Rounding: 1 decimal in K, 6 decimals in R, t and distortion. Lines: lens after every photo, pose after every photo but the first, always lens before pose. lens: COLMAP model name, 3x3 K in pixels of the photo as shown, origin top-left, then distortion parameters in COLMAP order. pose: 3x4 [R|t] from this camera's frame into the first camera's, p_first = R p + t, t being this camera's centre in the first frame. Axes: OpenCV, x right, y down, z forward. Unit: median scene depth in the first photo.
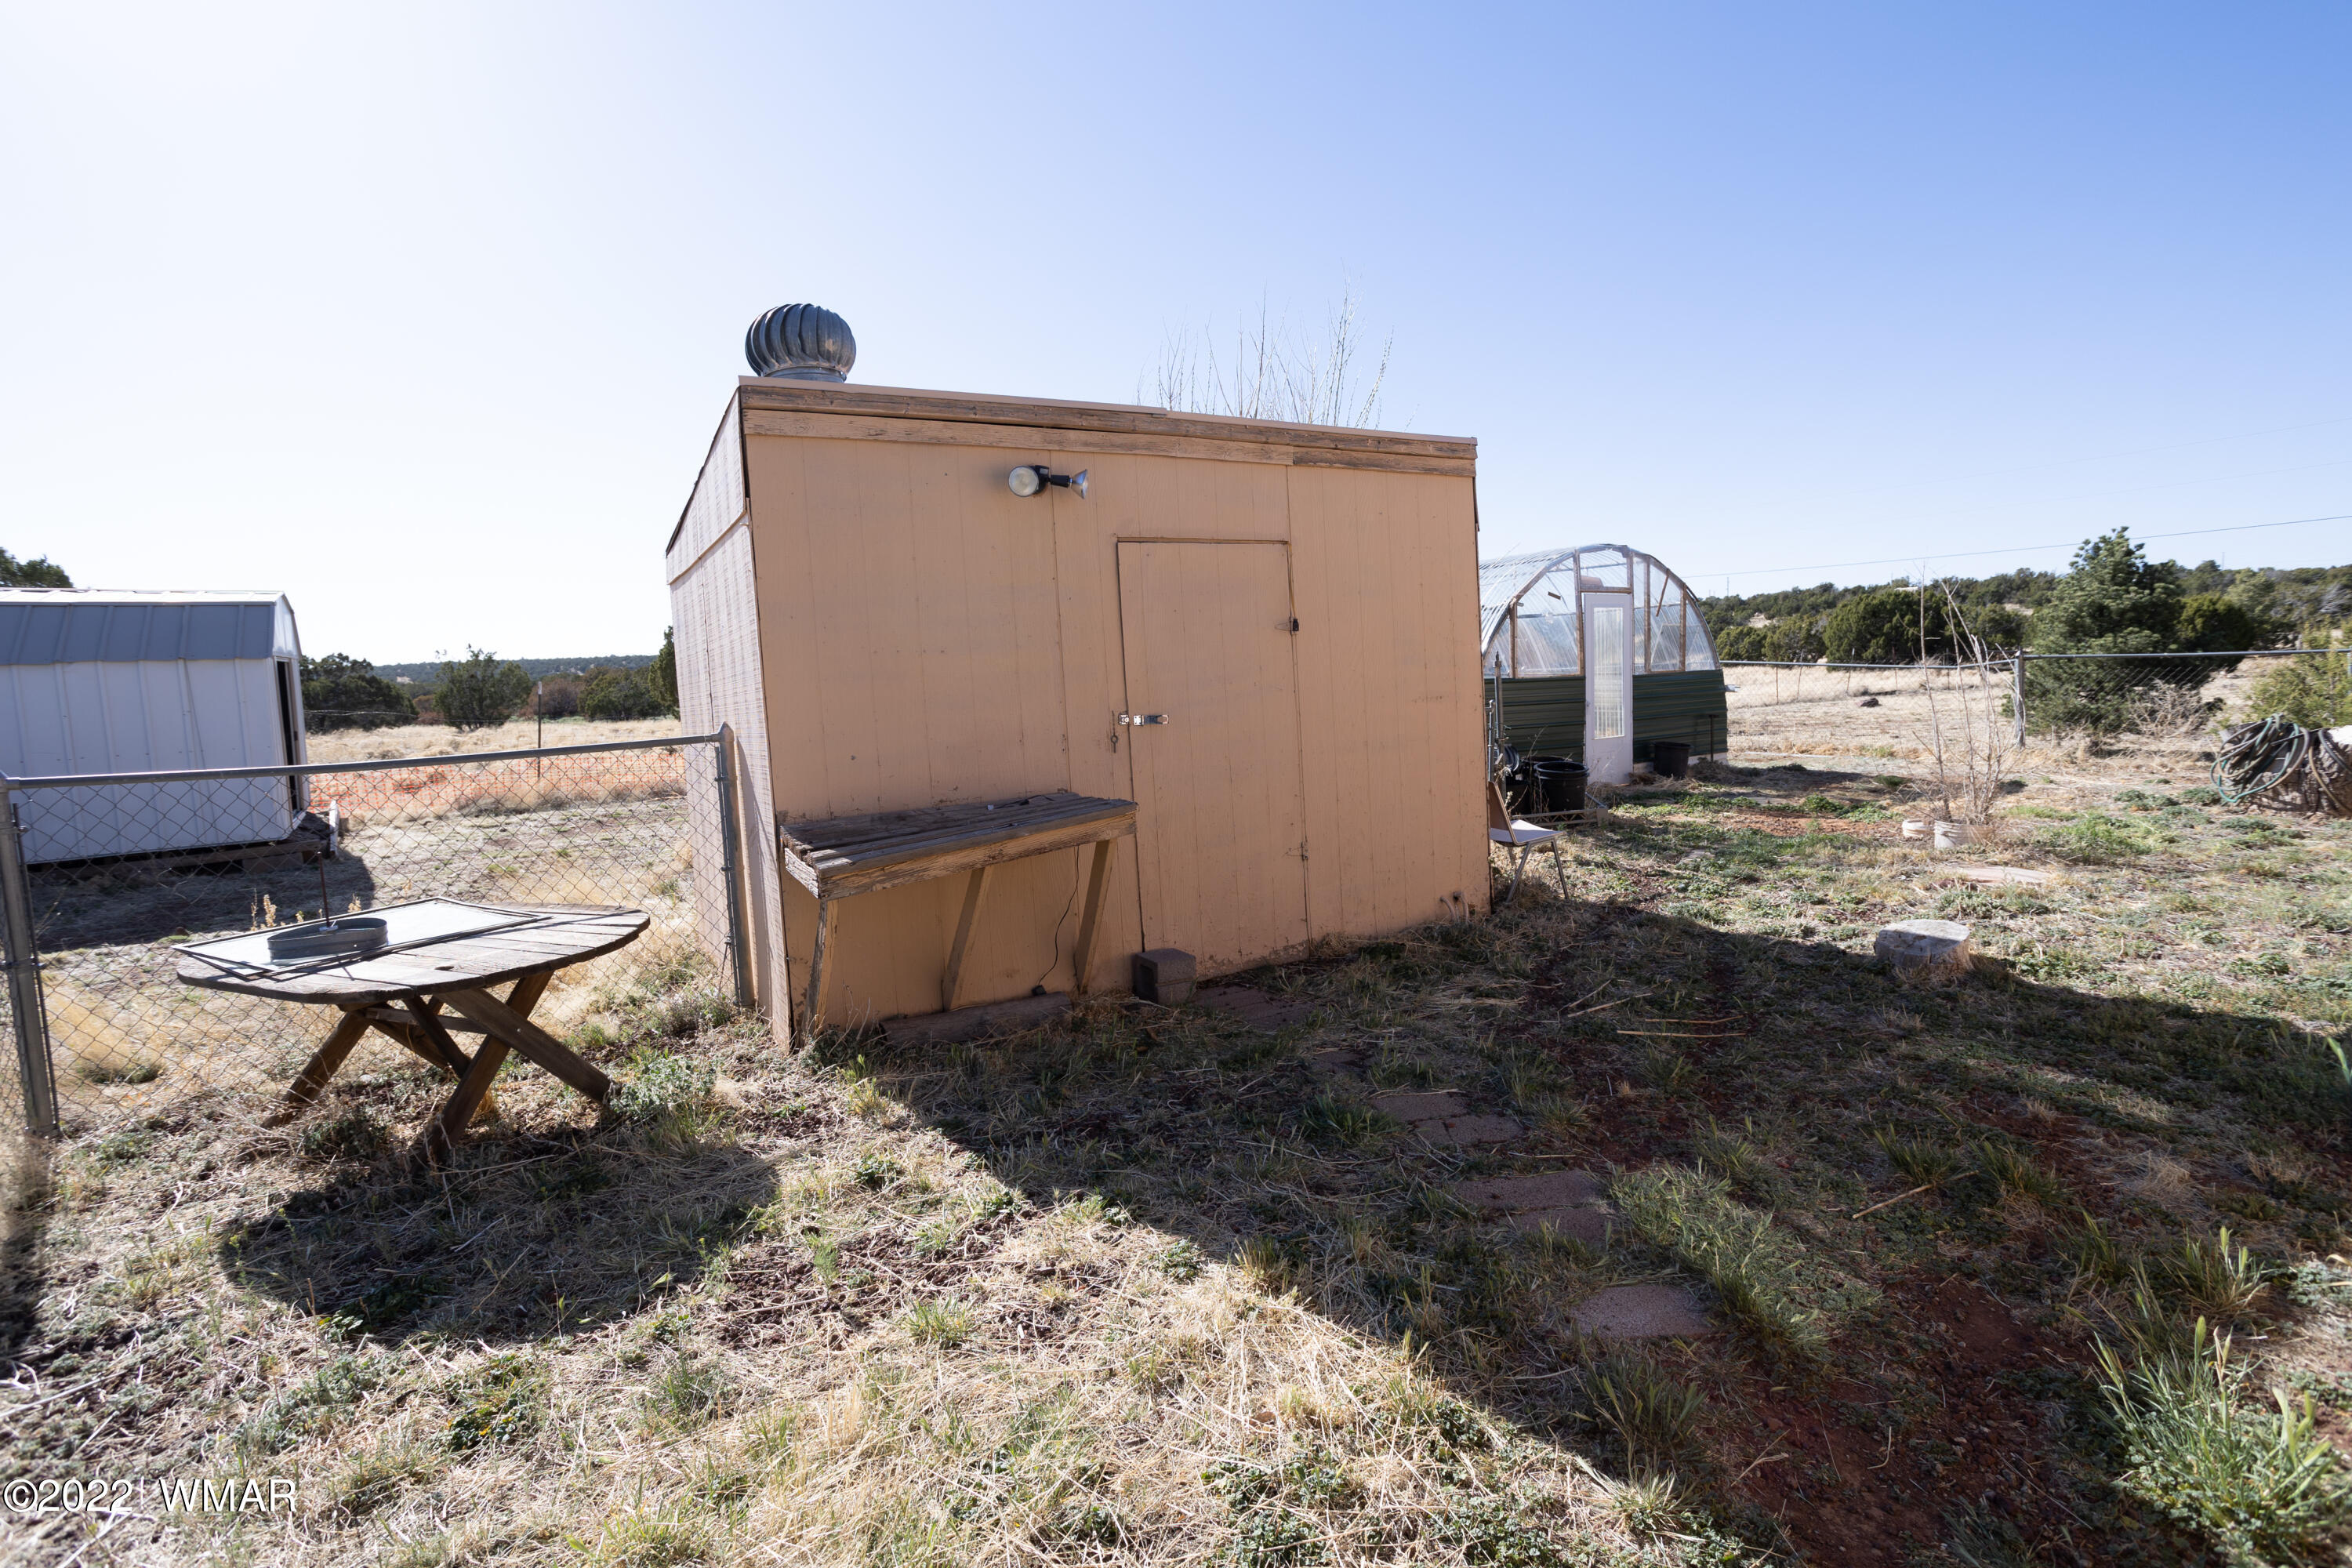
lens RADIAL K [[1132.6, 0, 1169.8], [0, 1132.6, 784.6], [0, 0, 1]] dist [-0.020329, 0.002949]
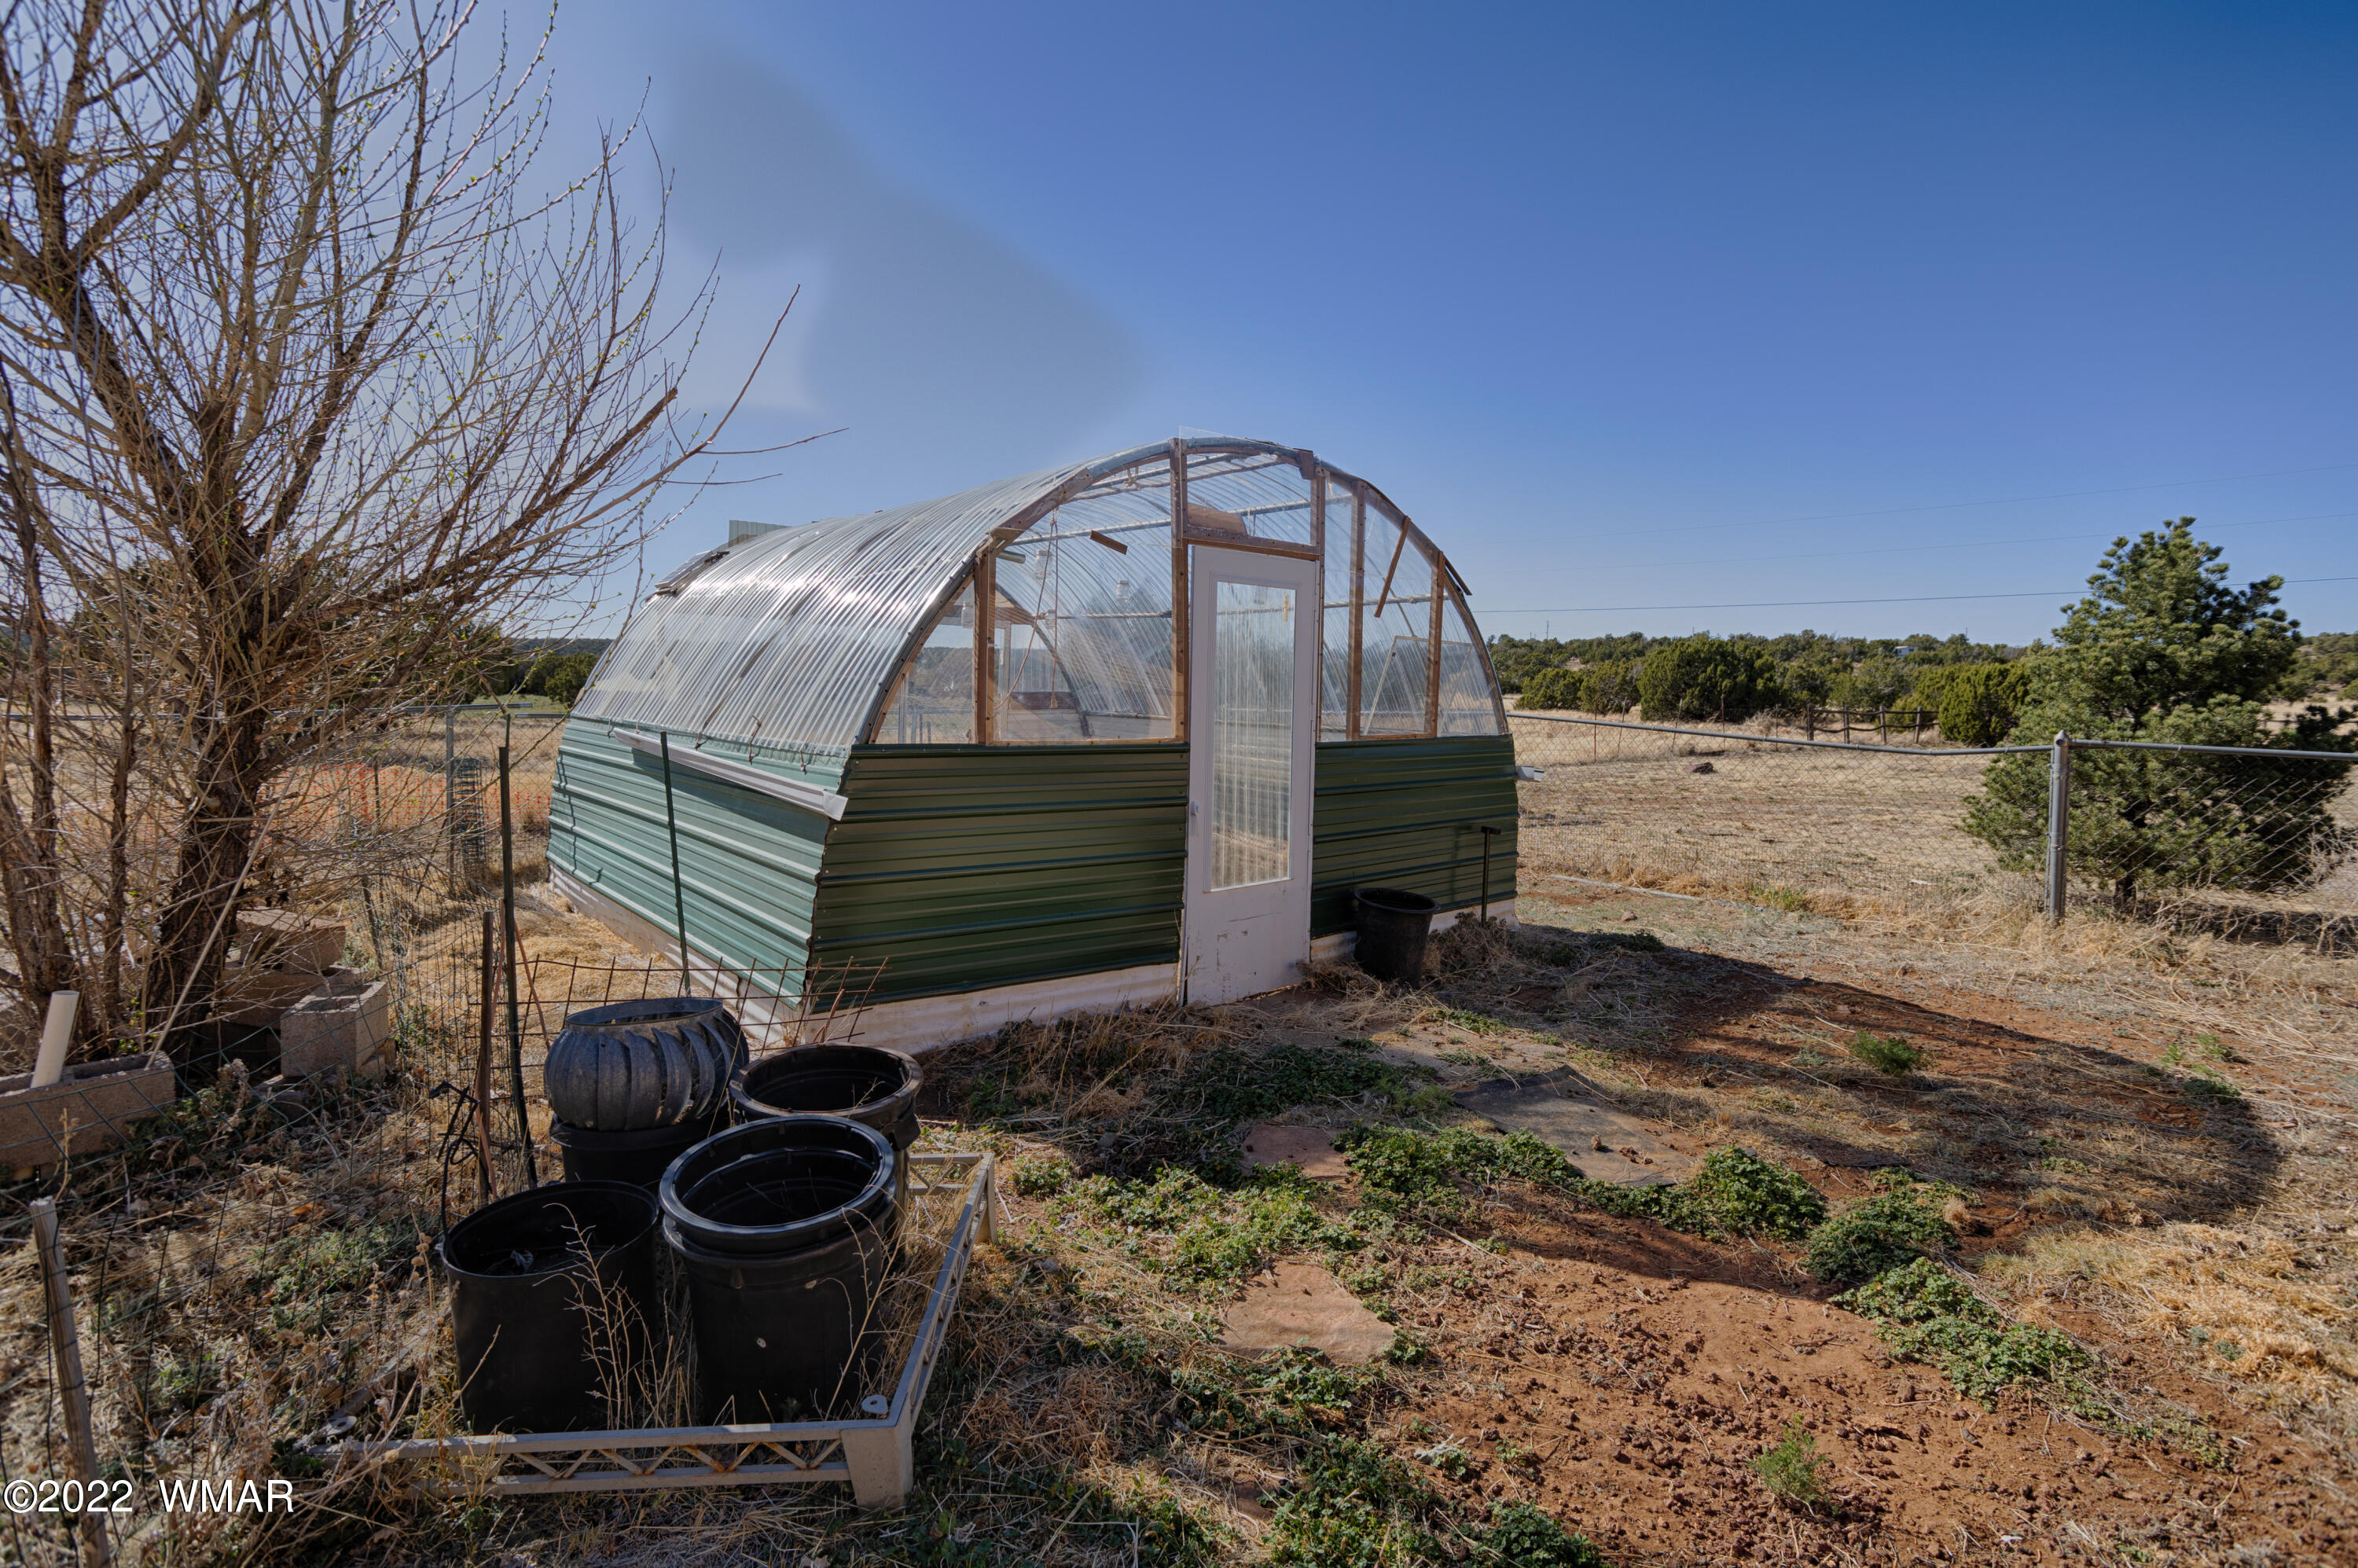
lens RADIAL K [[1135.5, 0, 1182.5], [0, 1135.5, 786.2], [0, 0, 1]] dist [-0.020329, 0.002949]
pose [[0.987555, 0.041332, 0.151746, 0.263307], [-0.039372, 0.999098, -0.015895, -0.063975], [-0.152266, 0.009723, 0.988292, 0.510510]]
